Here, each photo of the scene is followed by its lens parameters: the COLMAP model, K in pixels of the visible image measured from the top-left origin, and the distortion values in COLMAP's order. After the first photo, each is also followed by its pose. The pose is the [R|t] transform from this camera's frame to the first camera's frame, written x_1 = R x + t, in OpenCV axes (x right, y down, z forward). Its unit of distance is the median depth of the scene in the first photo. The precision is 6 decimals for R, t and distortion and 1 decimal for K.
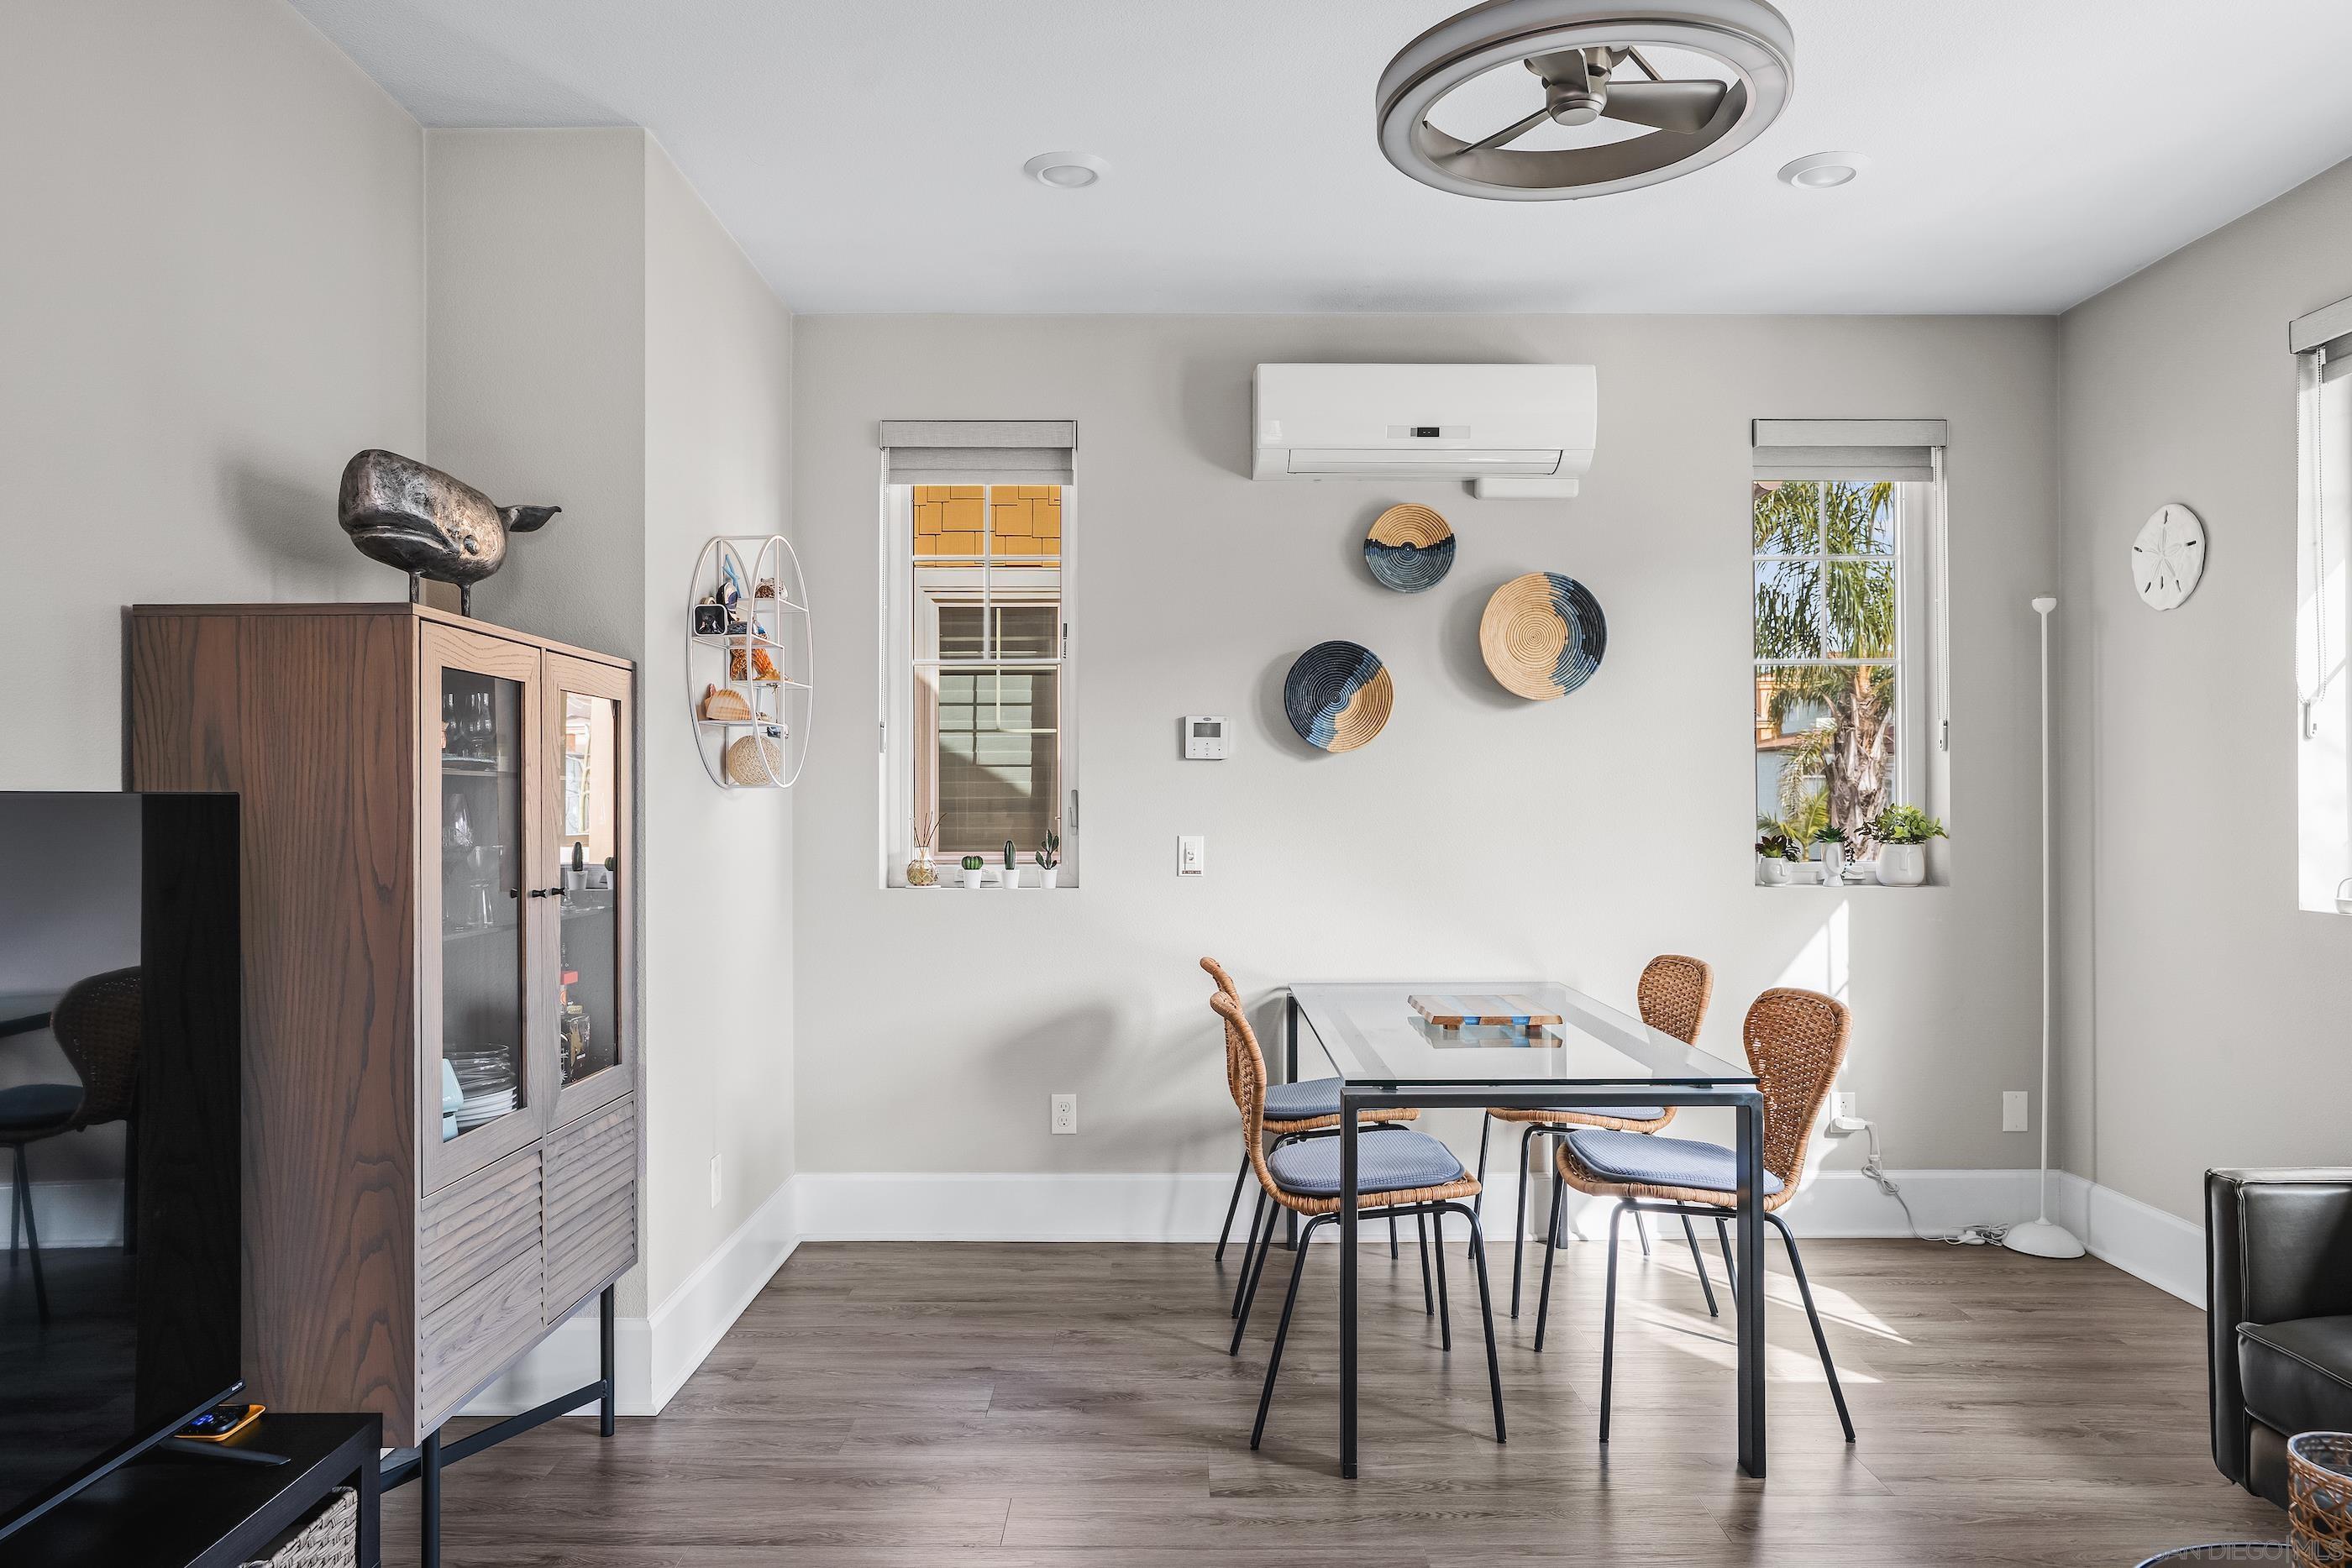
lens RADIAL K [[1616.9, 0, 1176.9], [0, 1616.9, 789.9], [0, 0, 1]] dist [-0.012202, 0.020304]
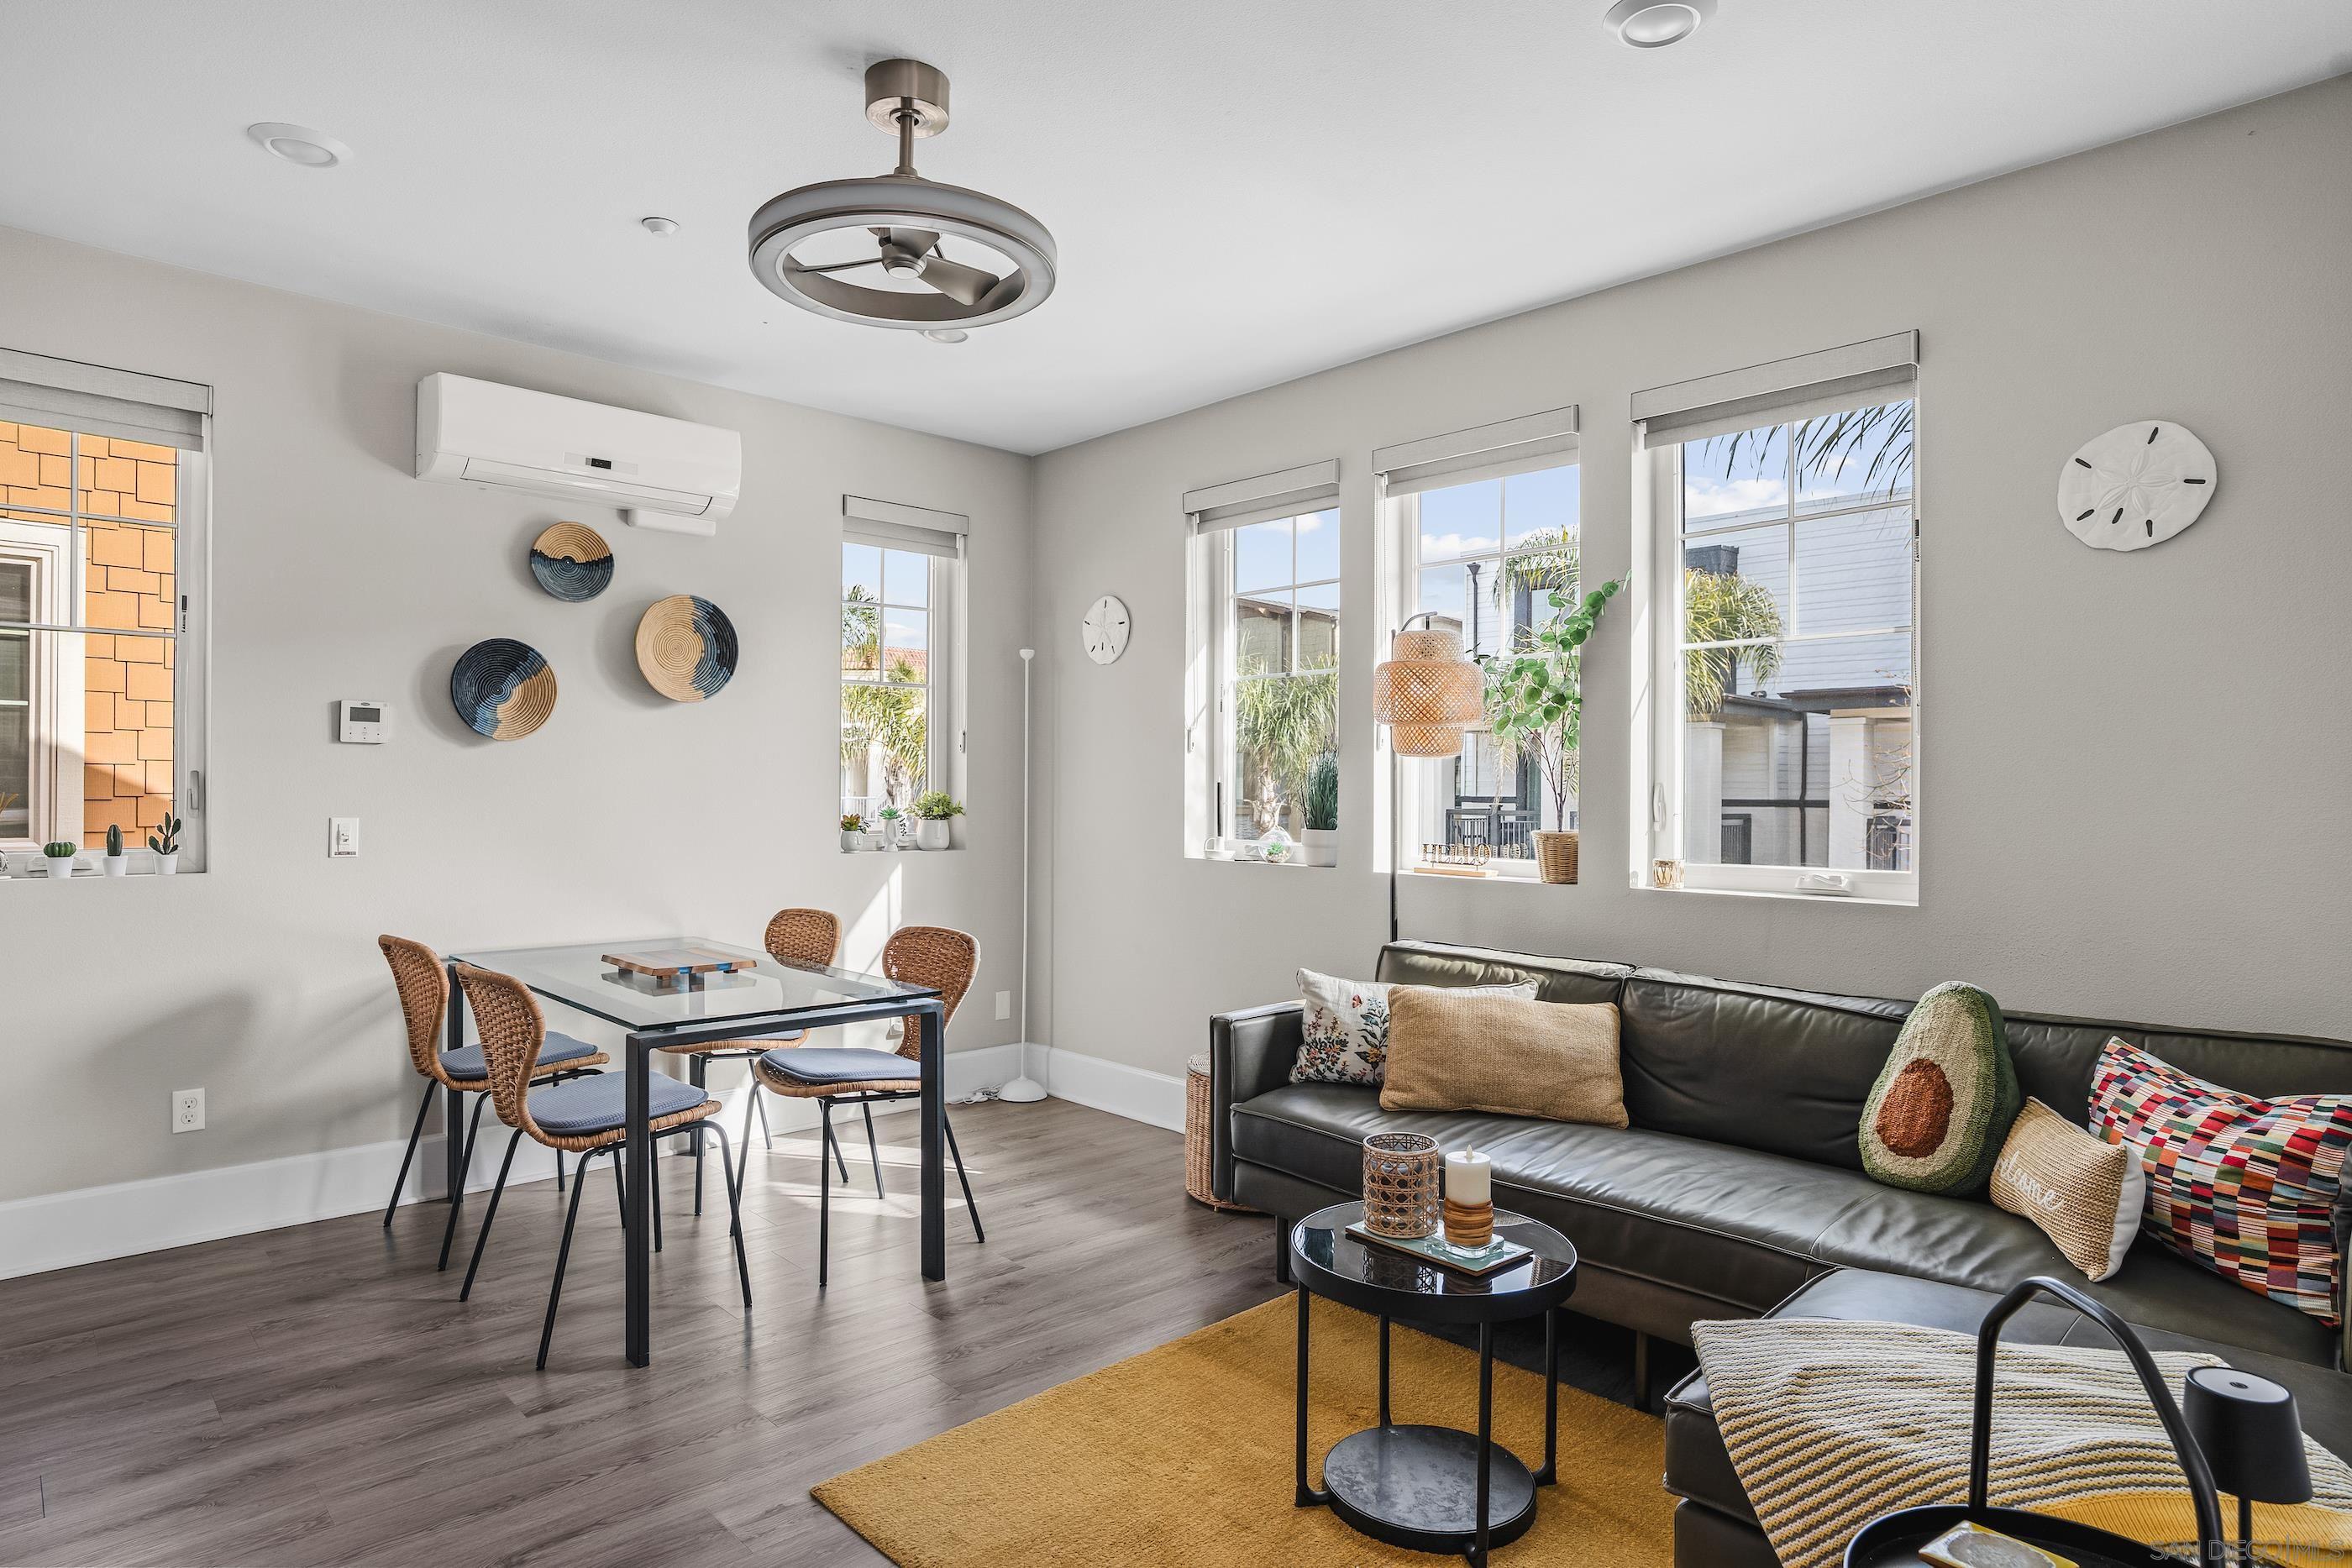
lens RADIAL K [[1358.9, 0, 1173.6], [0, 1358.9, 785.9], [0, 0, 1]] dist [0.001250, 0.009290]
pose [[0.727411, 0.008088, 0.686155, -0.204423], [-0.012601, 0.999919, 0.001572, 0.000397], [-0.686086, -0.009790, 0.727454, 0.017920]]
